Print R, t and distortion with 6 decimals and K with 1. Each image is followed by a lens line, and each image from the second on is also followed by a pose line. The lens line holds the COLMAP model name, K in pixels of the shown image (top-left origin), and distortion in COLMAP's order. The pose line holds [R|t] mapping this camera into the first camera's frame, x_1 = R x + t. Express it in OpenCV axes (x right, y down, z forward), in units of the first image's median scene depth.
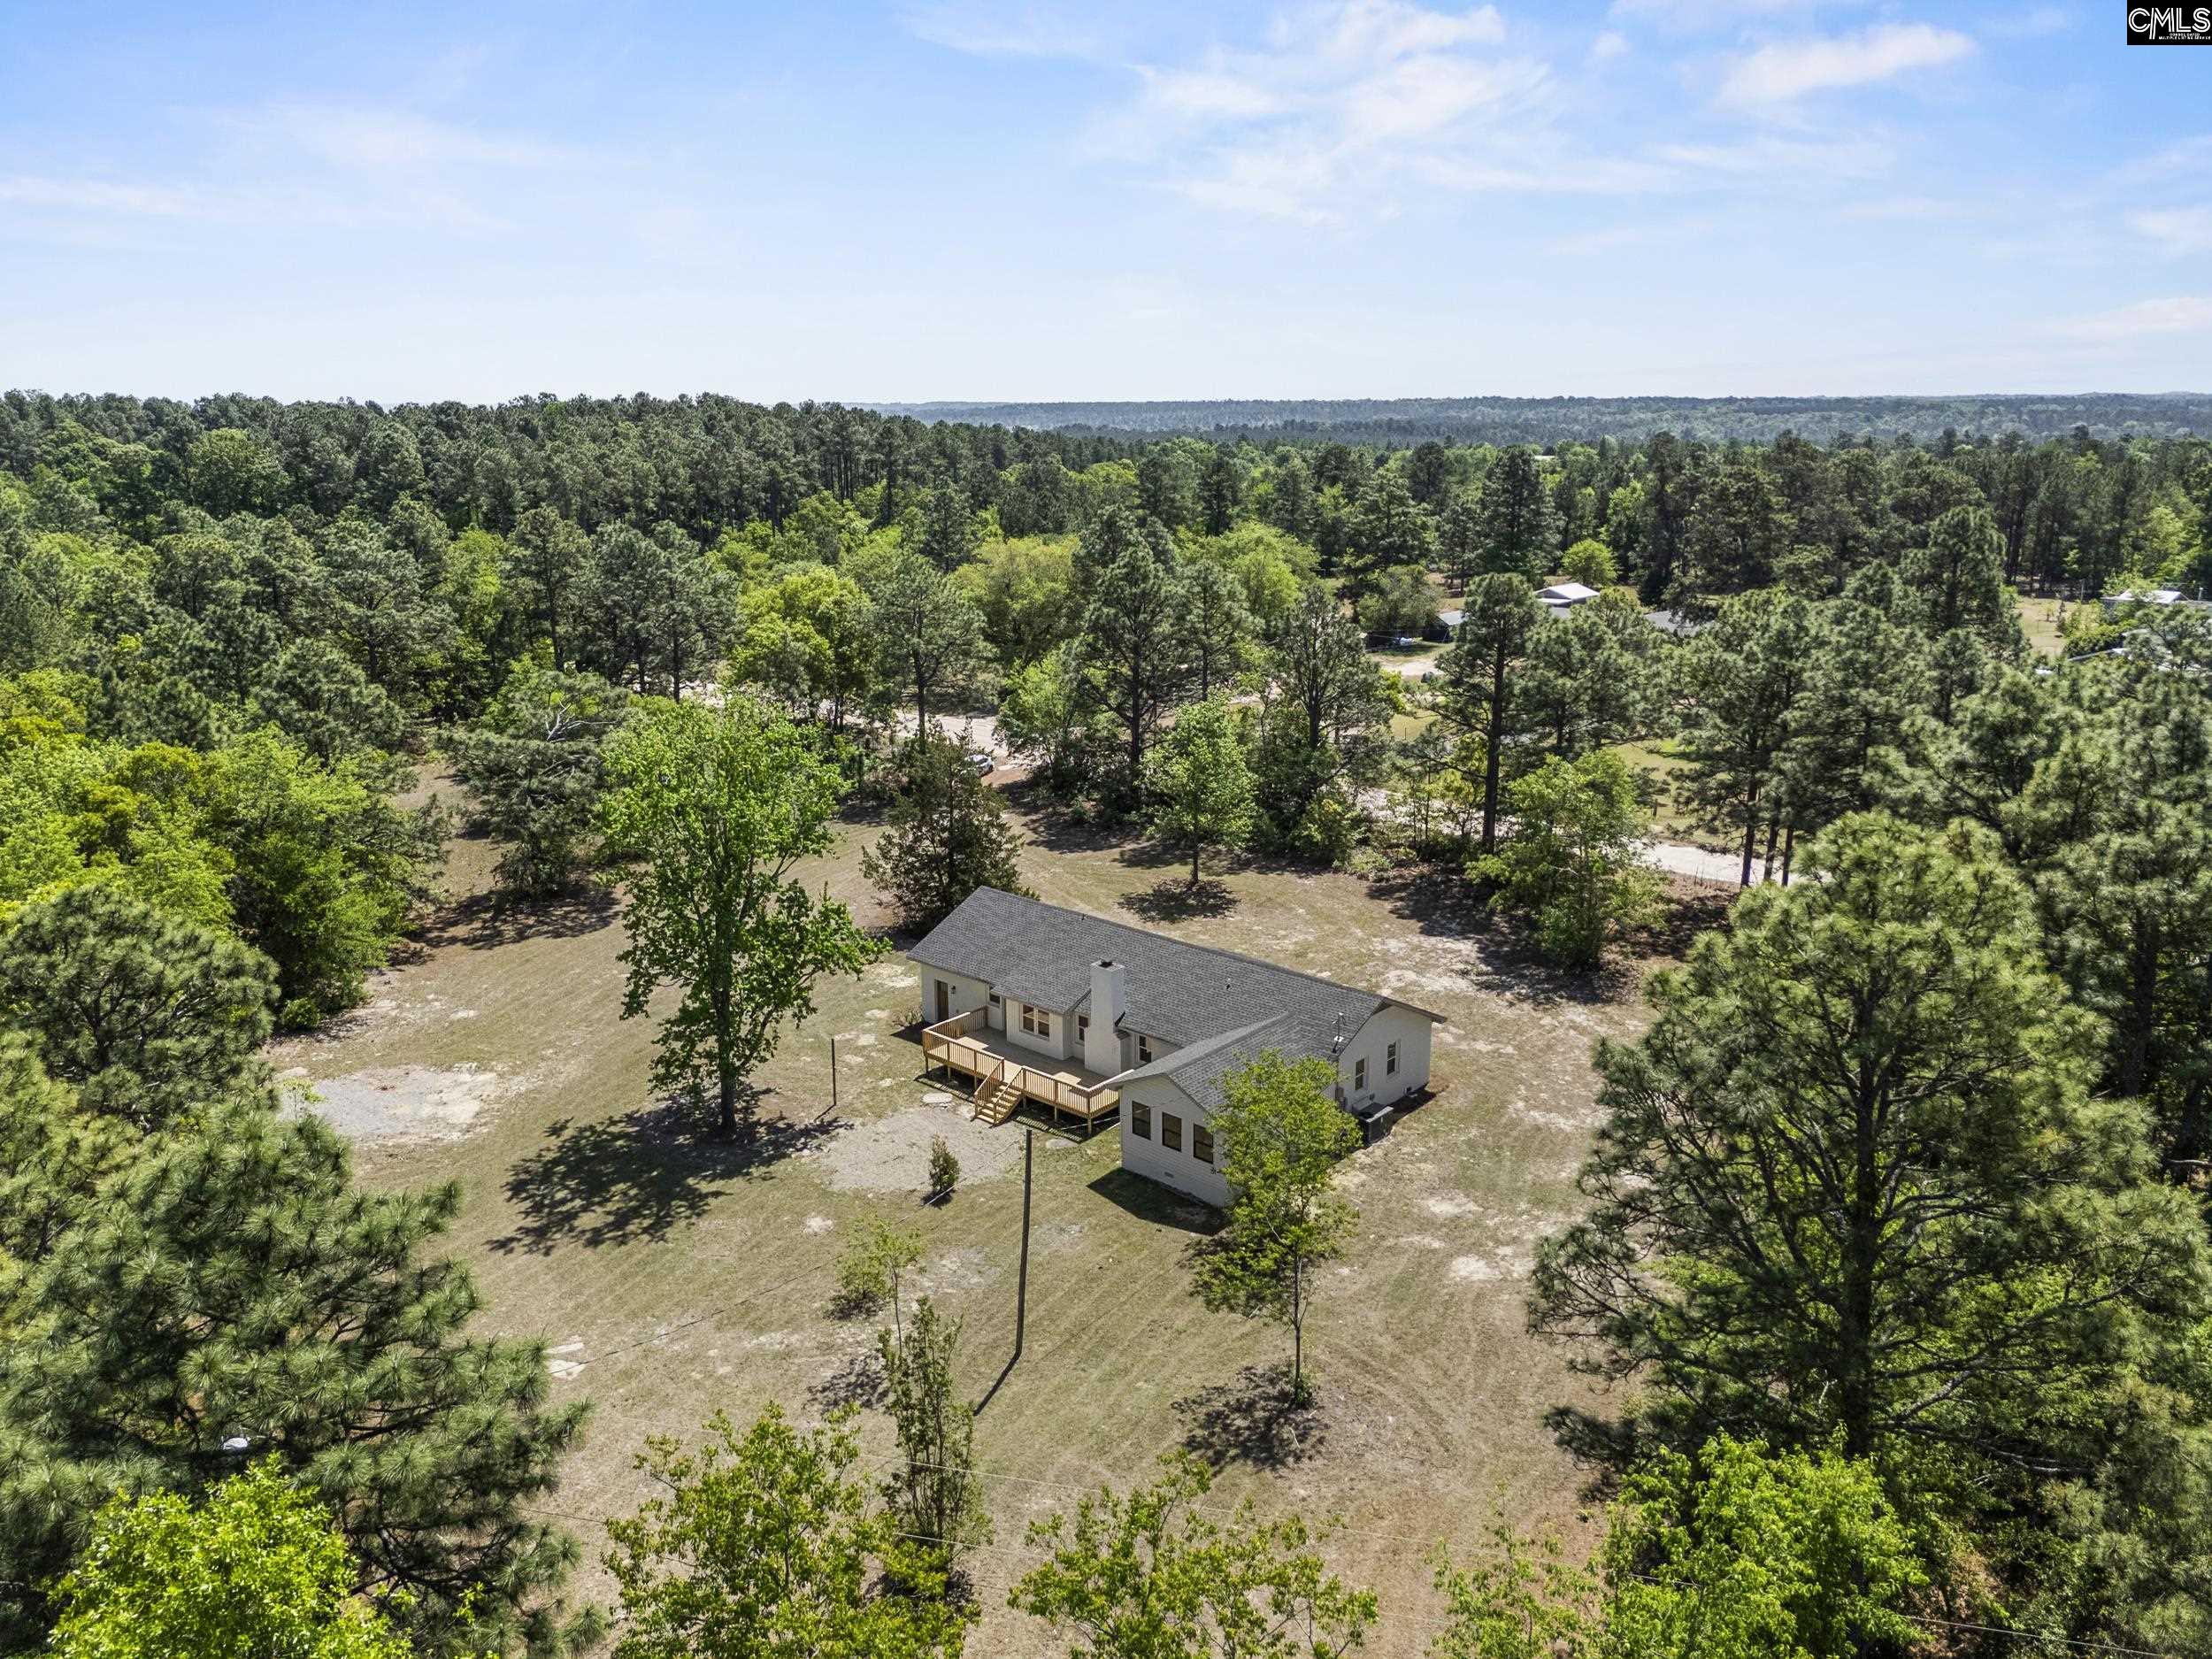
lens RADIAL K [[1580.9, 0, 1106.0], [0, 1580.9, 829.5], [0, 0, 1]] dist [0.134219, -0.202425]
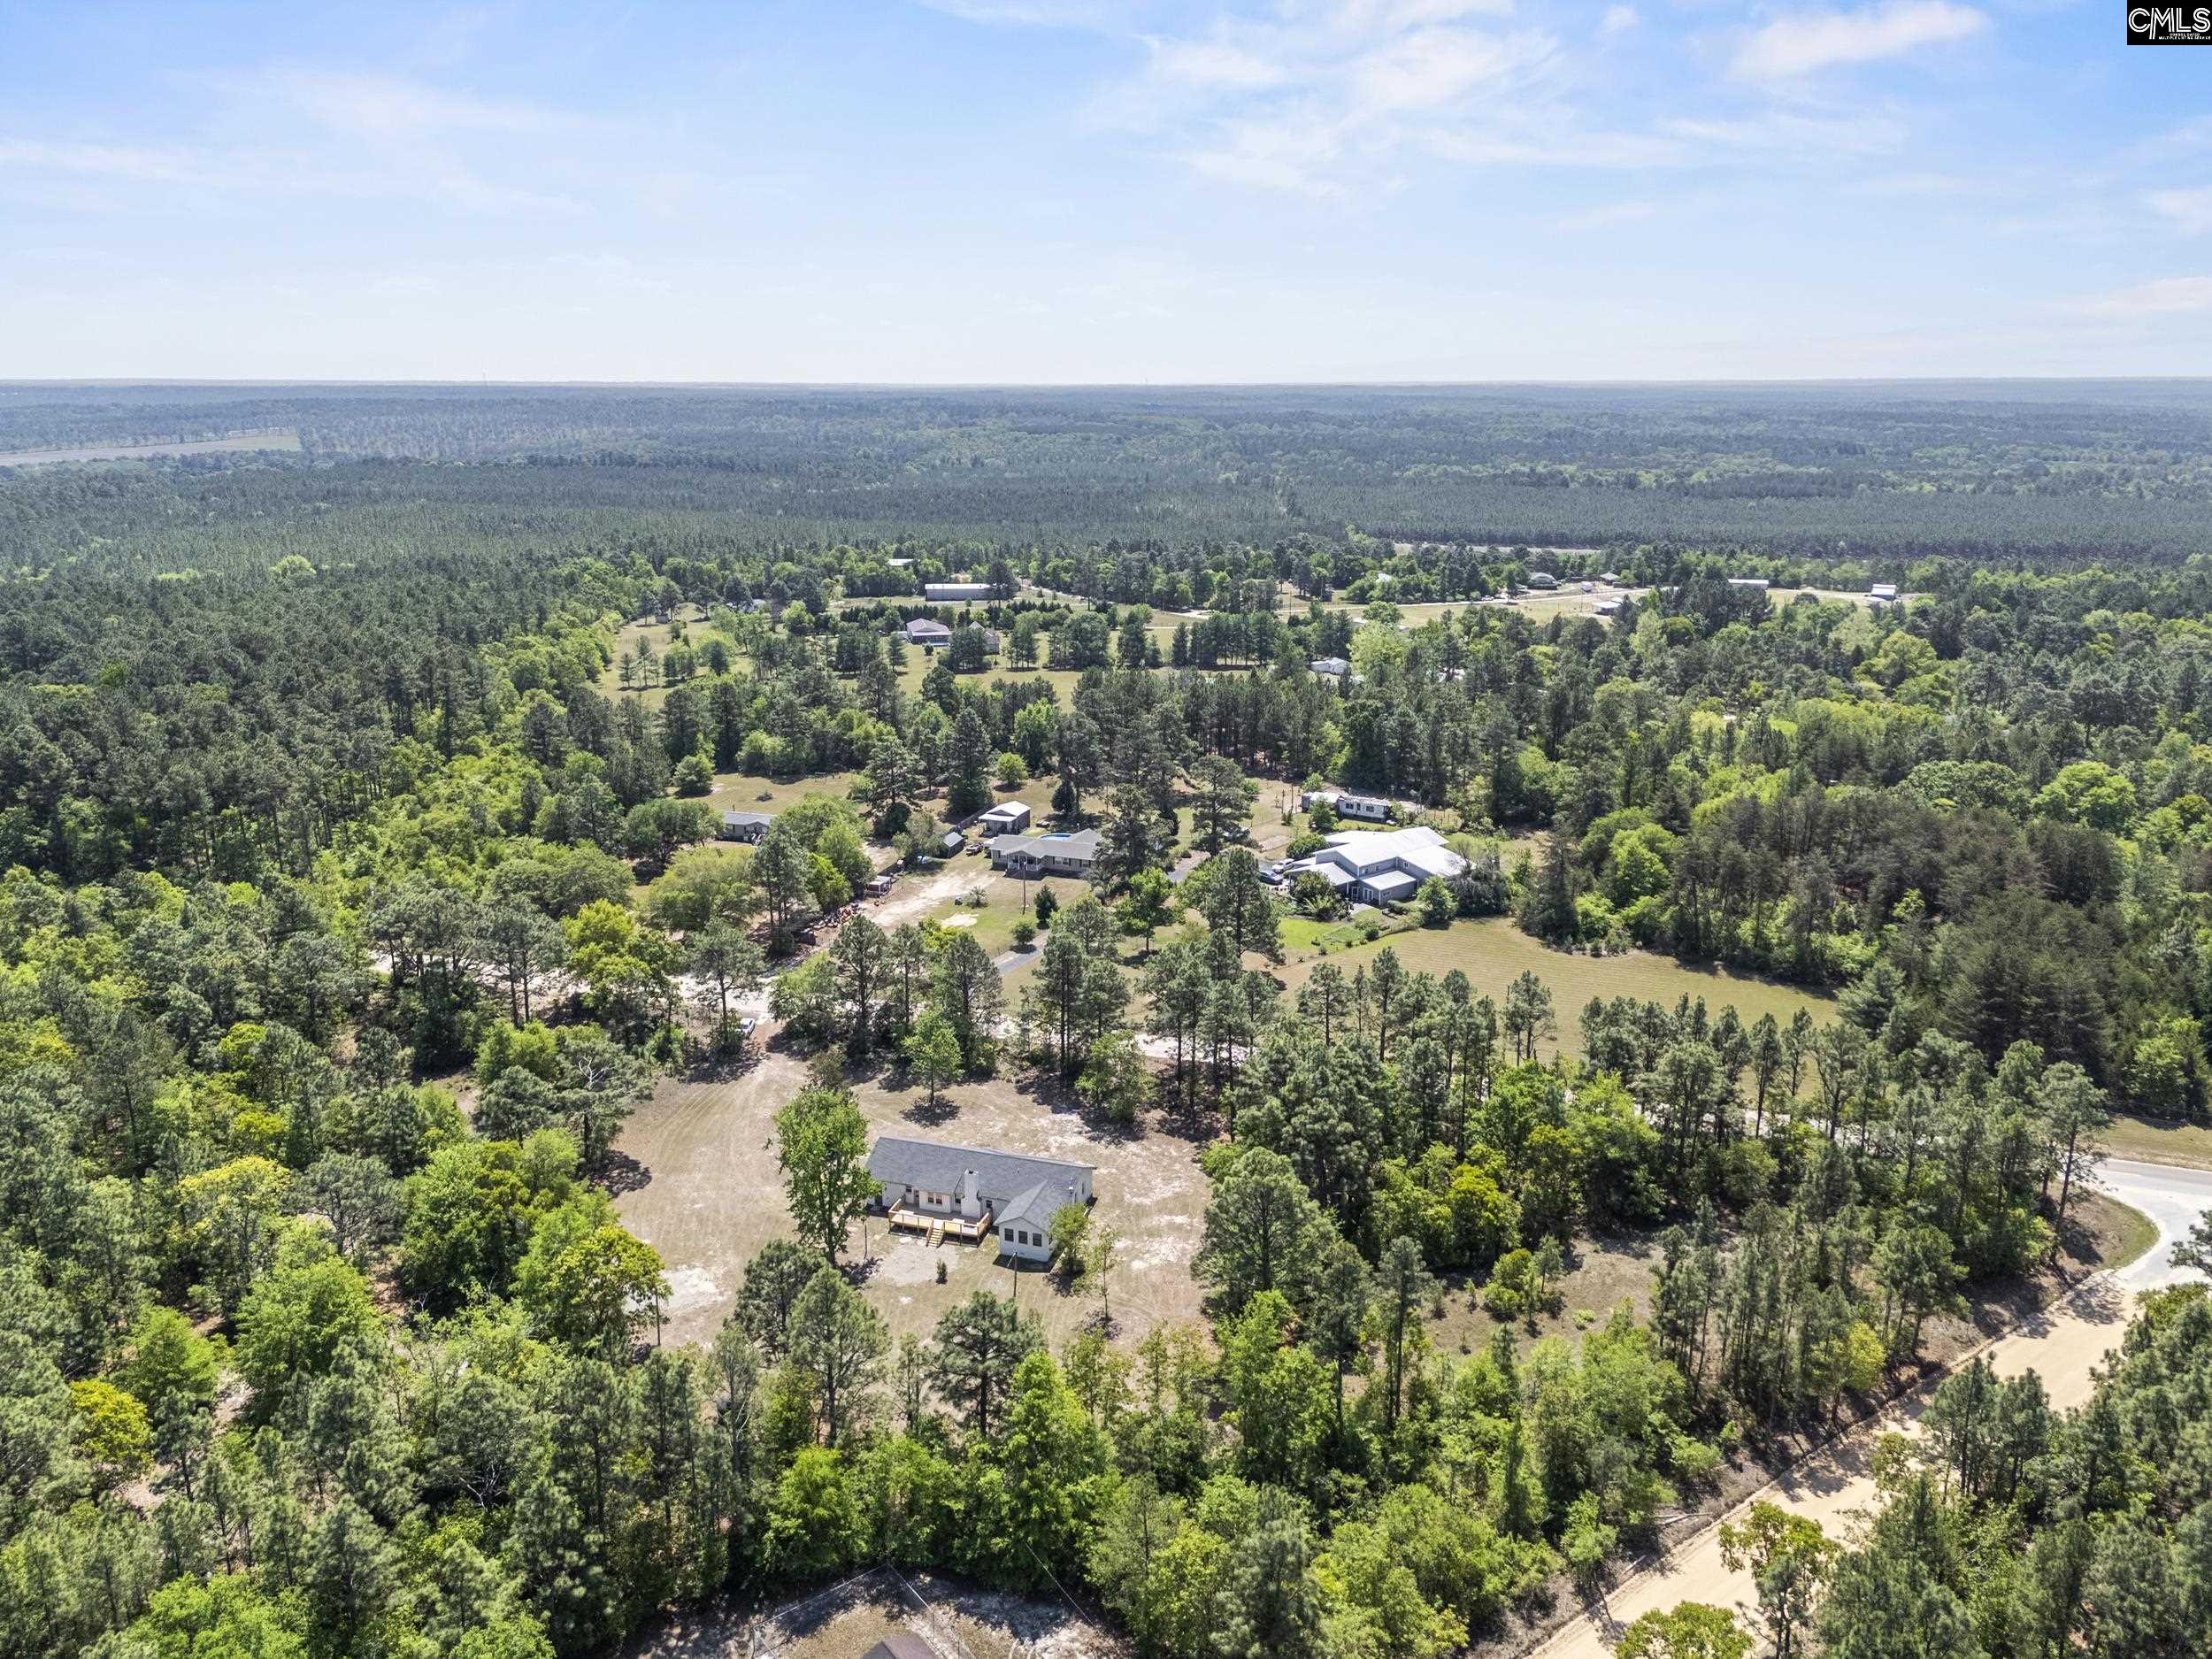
lens RADIAL K [[1580.9, 0, 1106.0], [0, 1580.9, 829.5], [0, 0, 1]] dist [0.134219, -0.202425]
pose [[0.912309, -0.096950, 0.397861, -0.741412], [0.094113, 0.995203, 0.026704, -0.490662], [-0.398542, 0.013082, 0.917057, -1.354720]]
